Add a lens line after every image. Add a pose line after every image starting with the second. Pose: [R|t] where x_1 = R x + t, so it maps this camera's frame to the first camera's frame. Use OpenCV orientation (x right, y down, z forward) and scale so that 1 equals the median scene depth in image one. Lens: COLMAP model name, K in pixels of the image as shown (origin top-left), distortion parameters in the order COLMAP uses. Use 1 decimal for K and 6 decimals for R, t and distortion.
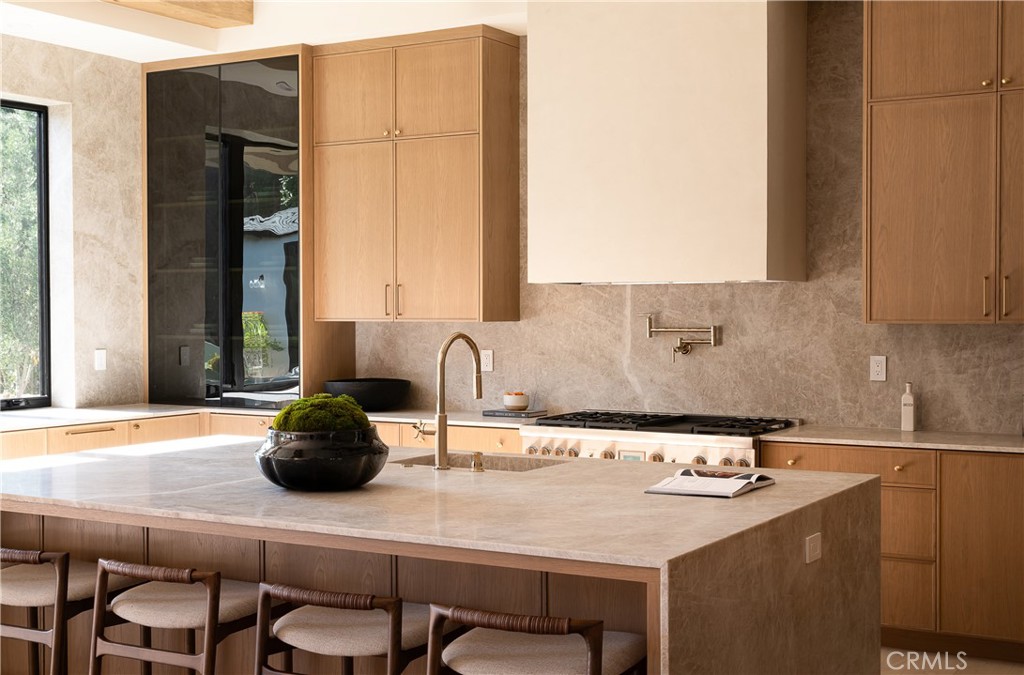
lens RADIAL K [[1359.6, 0, 529.4], [0, 1359.6, 337.6], [0, 0, 1]] dist [-0.012226, 0.029612]
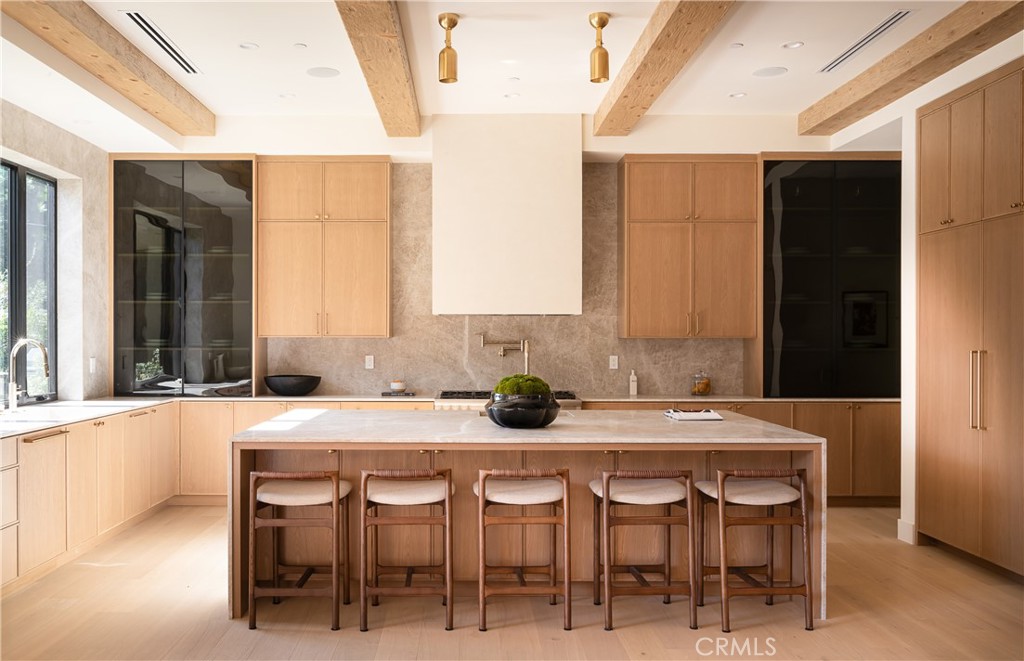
lens RADIAL K [[913.2, 0, 487.1], [0, 913.2, 334.3], [0, 0, 1]] dist [-0.018776, -0.008160]
pose [[0.861305, 0.004373, 0.508070, -0.515735], [0.007935, 0.999725, -0.022058, 0.010039], [-0.508027, 0.023030, 0.861033, 0.002763]]
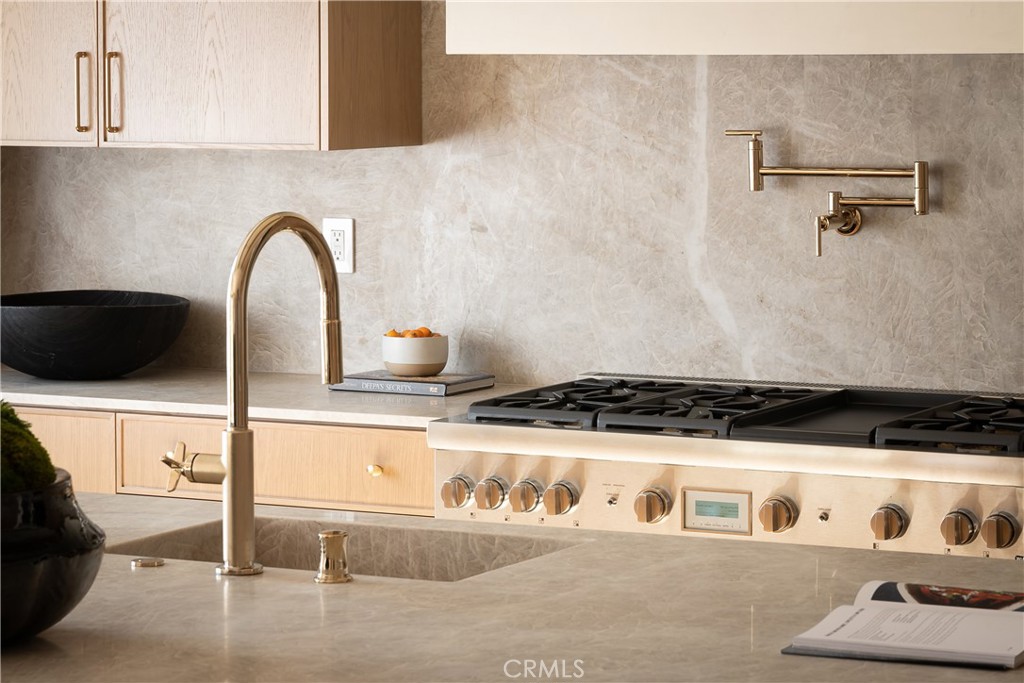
lens RADIAL K [[3338.1, 0, 512.8], [0, 3338.1, 179.4], [0, 0, 1]] dist [-0.010886, -0.511407]
pose [[0.999532, -0.002919, 0.030439, -0.011389], [0.002363, 0.999830, 0.018275, -0.021948], [-0.030487, -0.018194, 0.999370, 0.044021]]
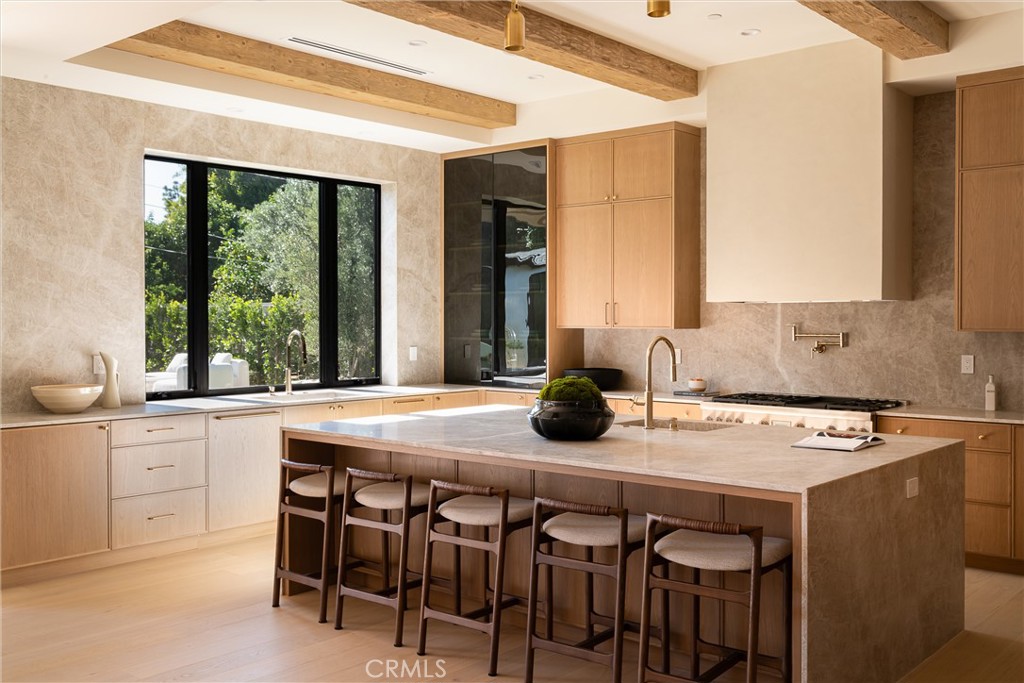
lens RADIAL K [[999.4, 0, 518.5], [0, 999.4, 329.7], [0, 0, 1]] dist [-0.000938, -0.000968]
pose [[0.983643, 0.003955, -0.180087, -0.006262], [-0.005837, 0.999934, -0.009920, 0.000438], [0.180036, 0.010809, 0.983601, -0.066854]]
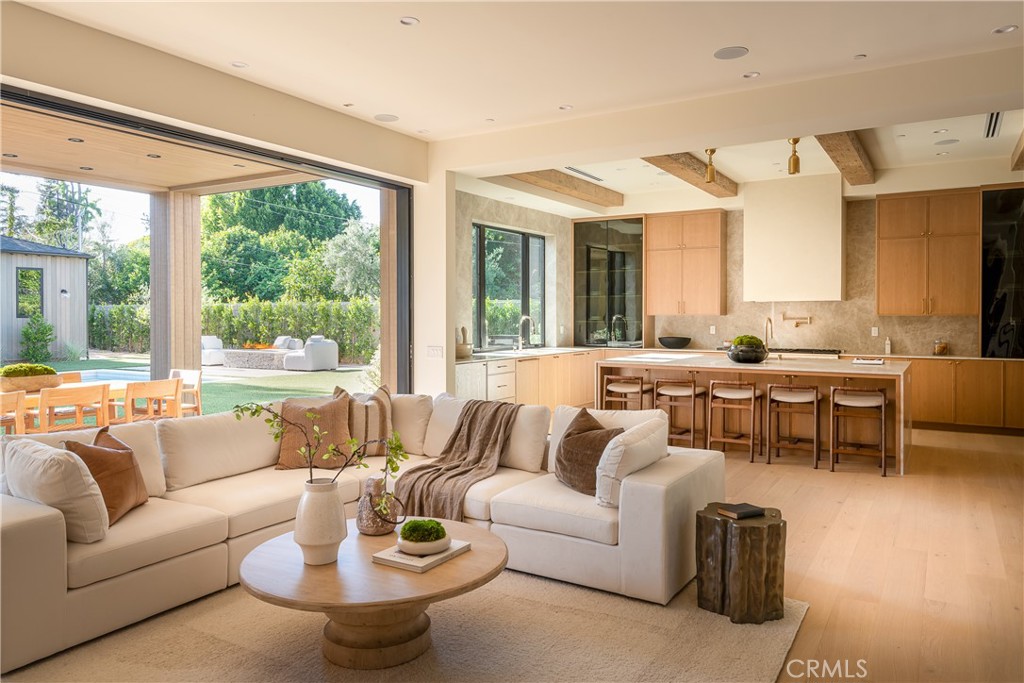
lens RADIAL K [[726.0, 0, 510.1], [0, 726.0, 321.4], [0, 0, 1]] dist [0.006184, 0.001080]
pose [[0.999728, 0.001985, -0.023218, -0.451586], [-0.002274, 0.999920, -0.012425, 0.020964], [0.023192, 0.012475, 0.999653, -0.514229]]
